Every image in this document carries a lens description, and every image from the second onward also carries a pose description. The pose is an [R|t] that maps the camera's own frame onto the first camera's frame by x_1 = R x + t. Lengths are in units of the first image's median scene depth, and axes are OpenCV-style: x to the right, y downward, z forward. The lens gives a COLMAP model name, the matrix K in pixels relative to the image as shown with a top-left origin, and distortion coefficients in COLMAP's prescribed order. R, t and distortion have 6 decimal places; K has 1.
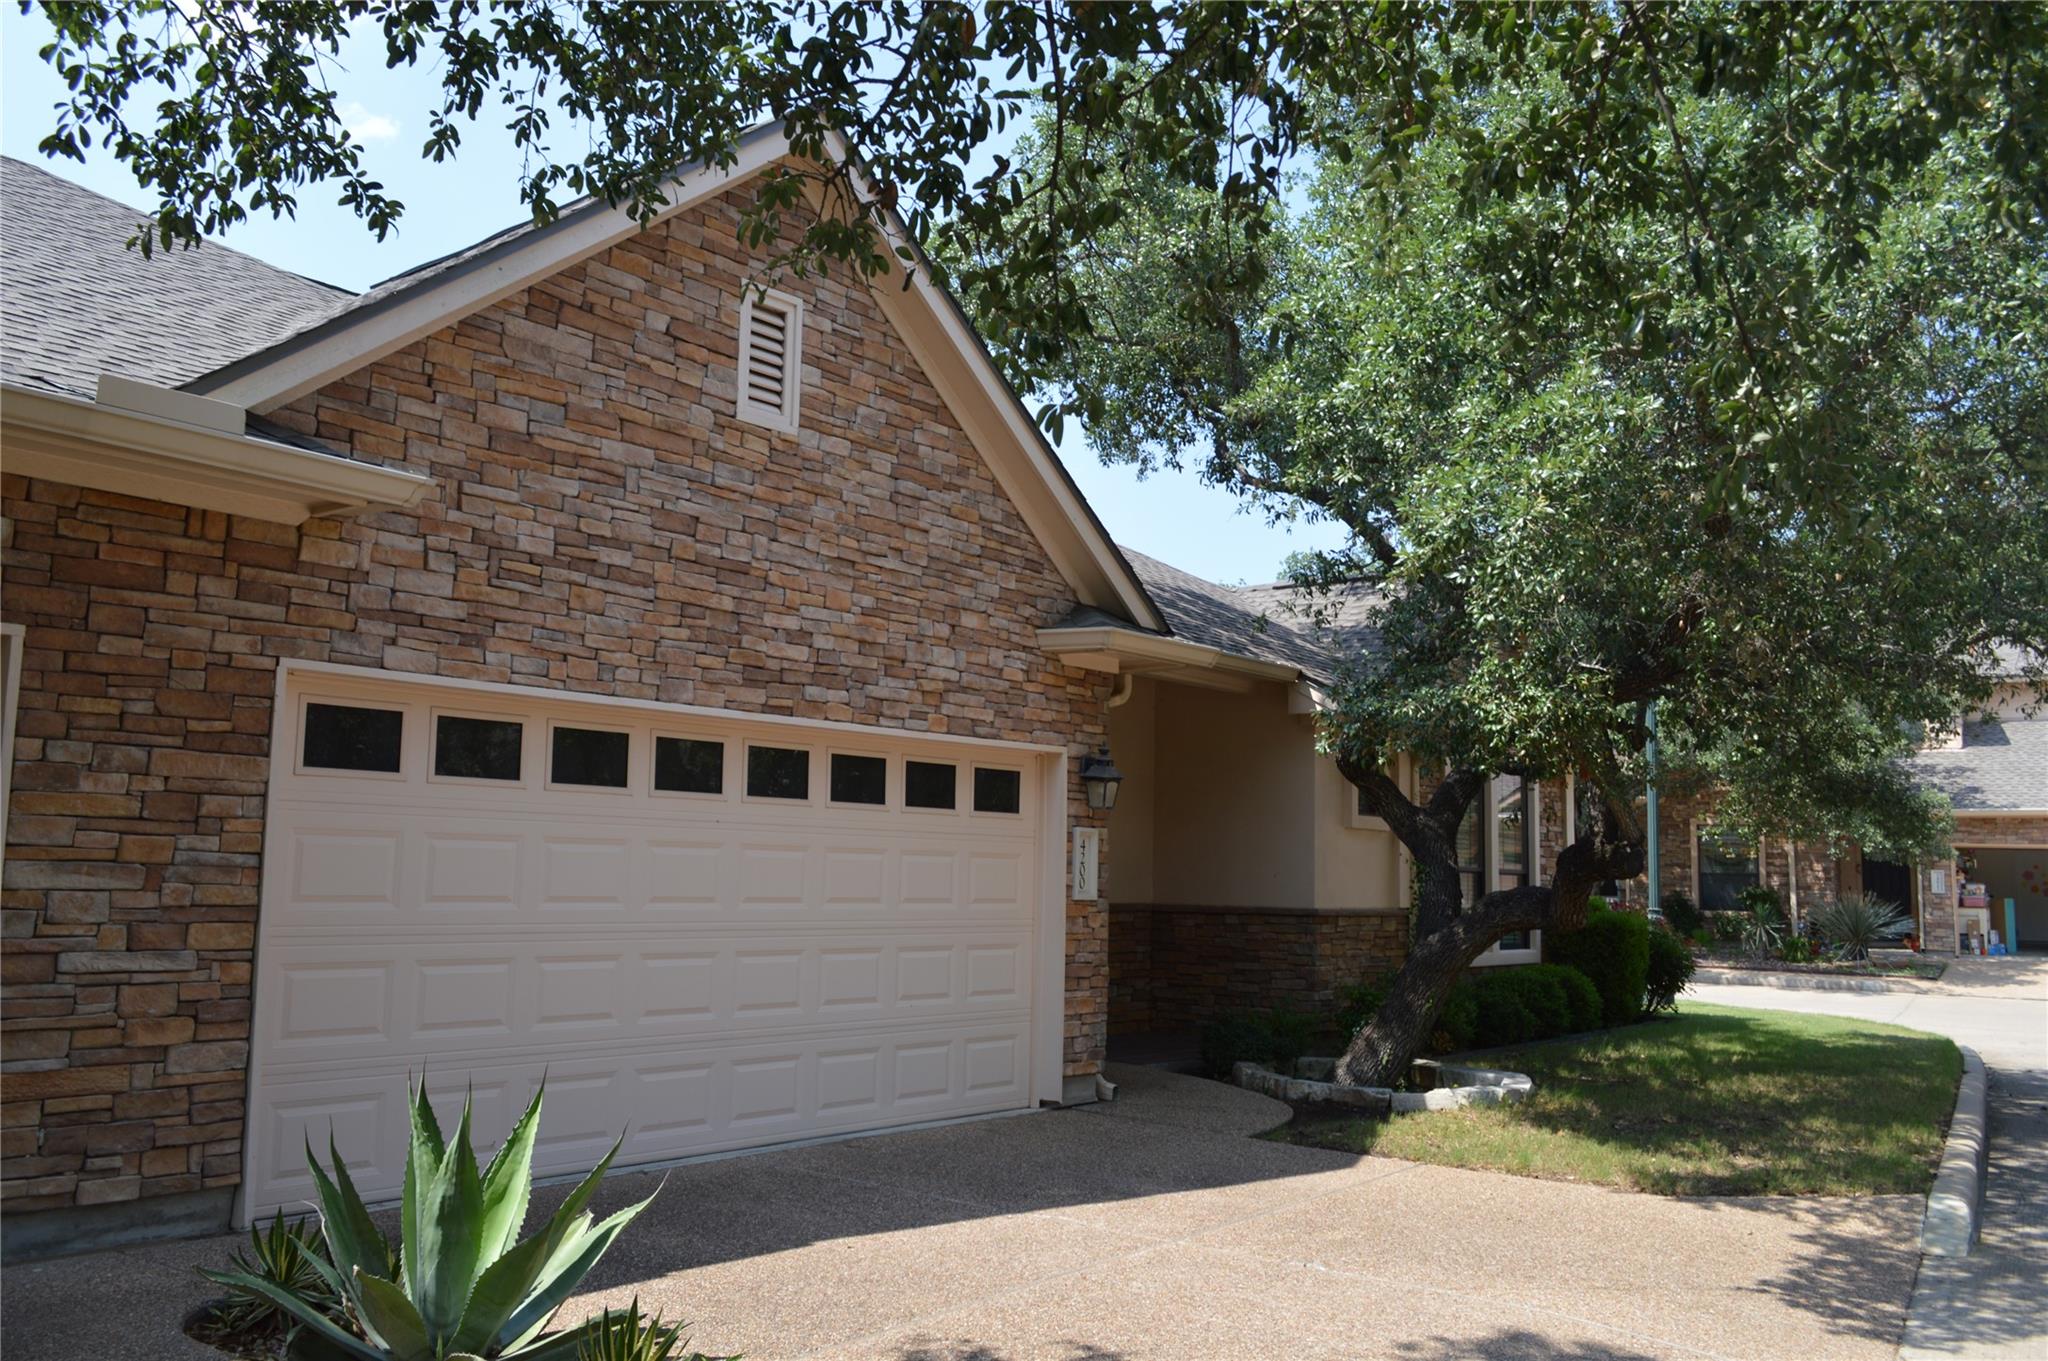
lens RADIAL K [[1680.4, 0, 1020.3], [0, 1680.4, 677.5], [0, 0, 1]] dist [-0.011786, 0.009916]
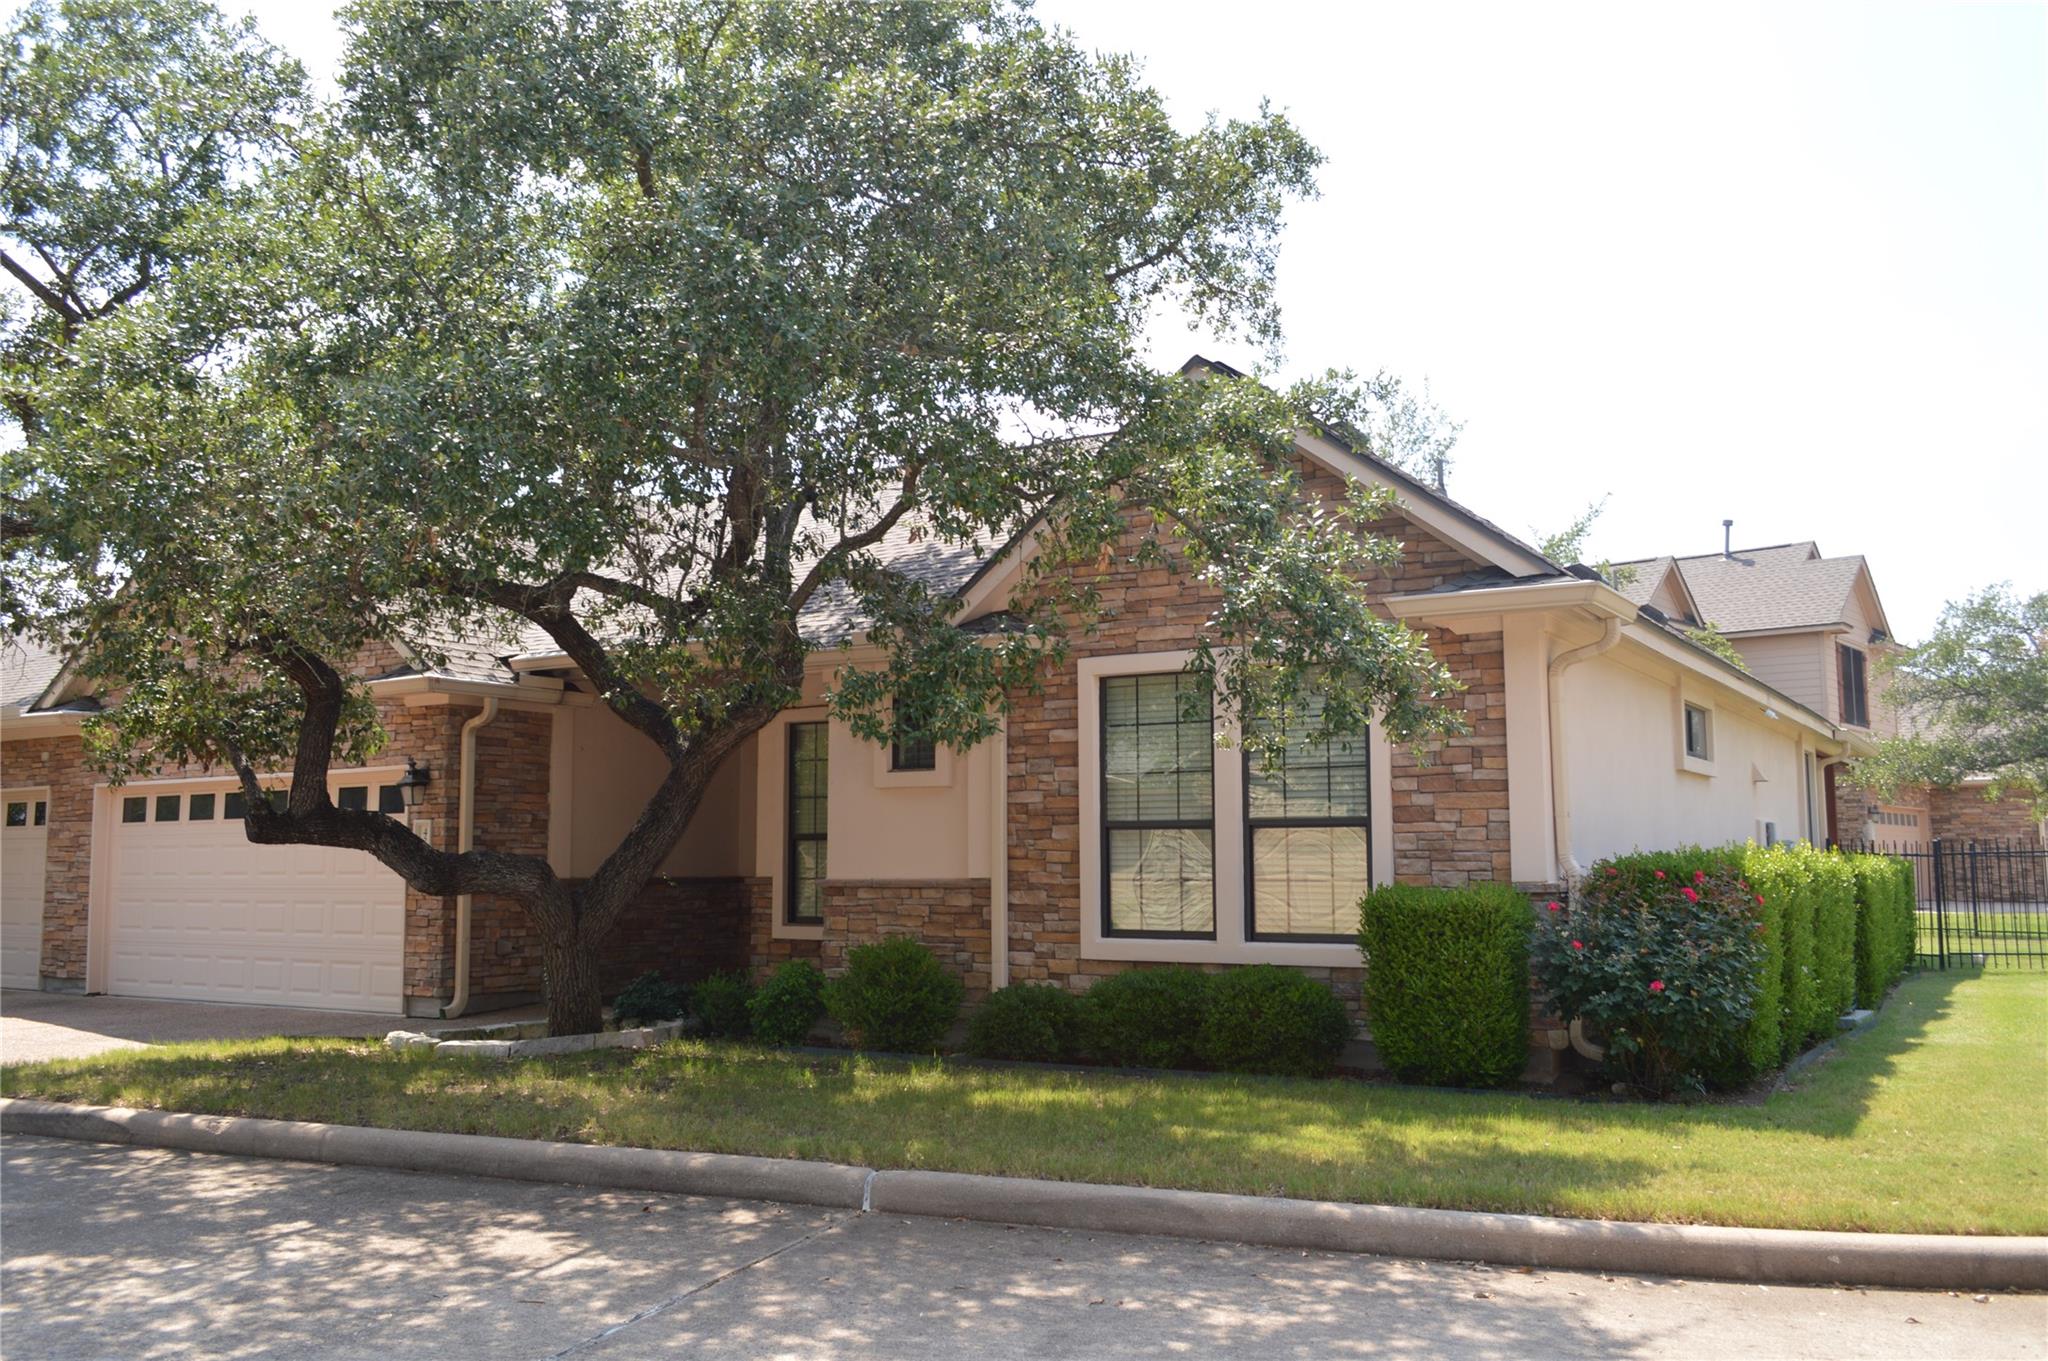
lens RADIAL K [[1680.4, 0, 1019.4], [0, 1680.4, 687.9], [0, 0, 1]] dist [-0.011786, 0.009916]
pose [[0.122575, -0.132042, -0.983636, 1.845721], [0.121689, 0.985631, -0.117146, 0.255450], [0.984971, -0.105338, 0.136882, 1.629718]]
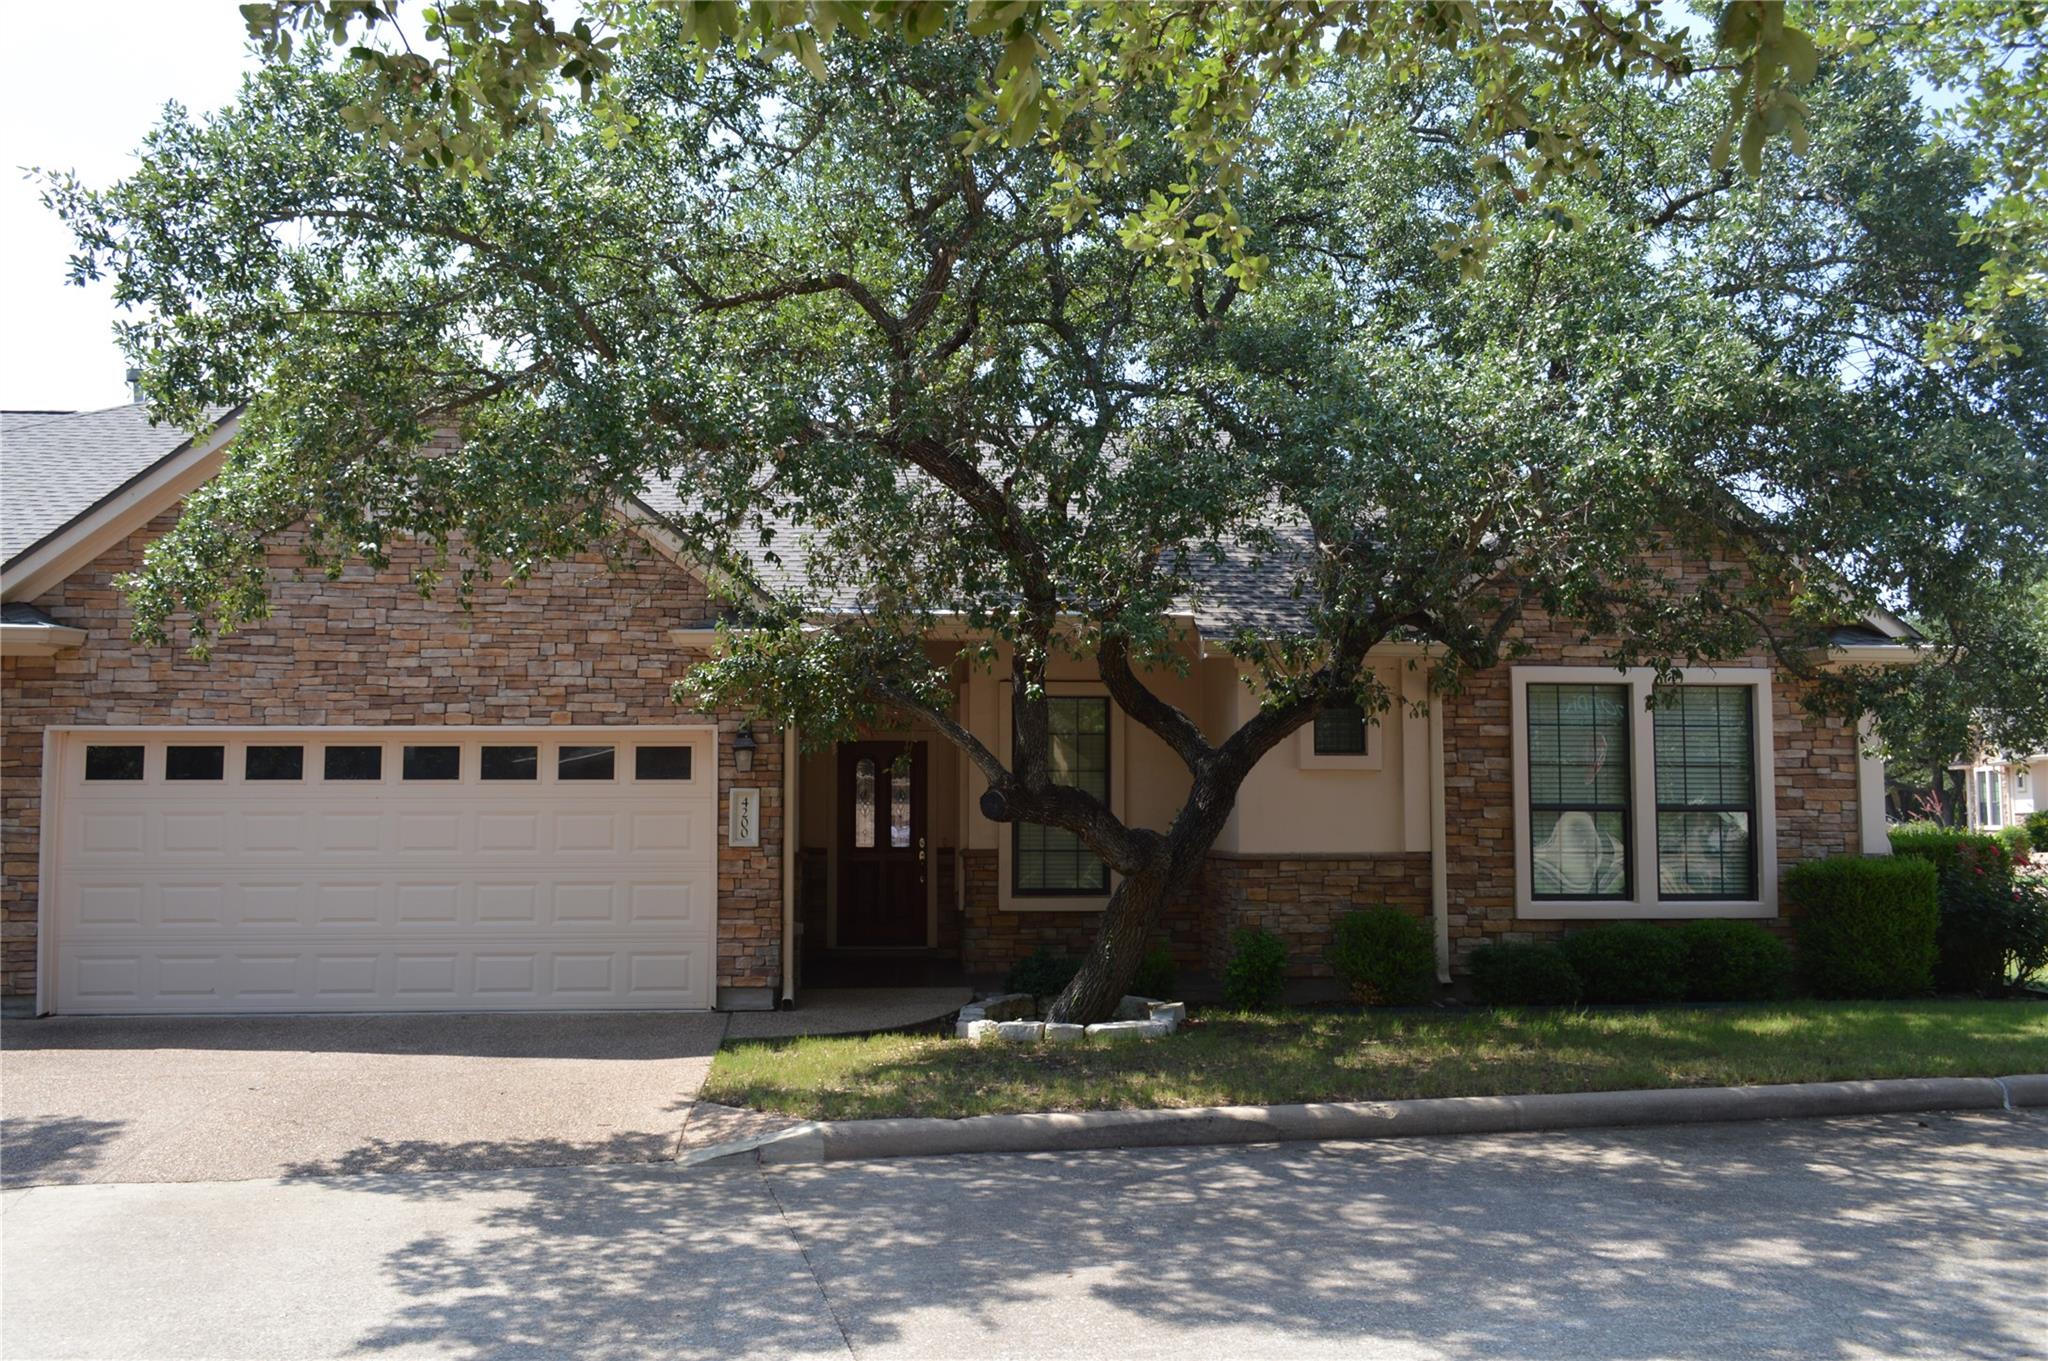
lens RADIAL K [[1680.4, 0, 1030.4], [0, 1680.4, 680.2], [0, 0, 1]] dist [-0.011786, 0.009916]
pose [[0.685585, -0.085767, -0.722923, 1.348824], [0.102316, 0.994531, -0.020959, 0.072235], [0.720767, -0.059597, 0.690611, 0.379262]]
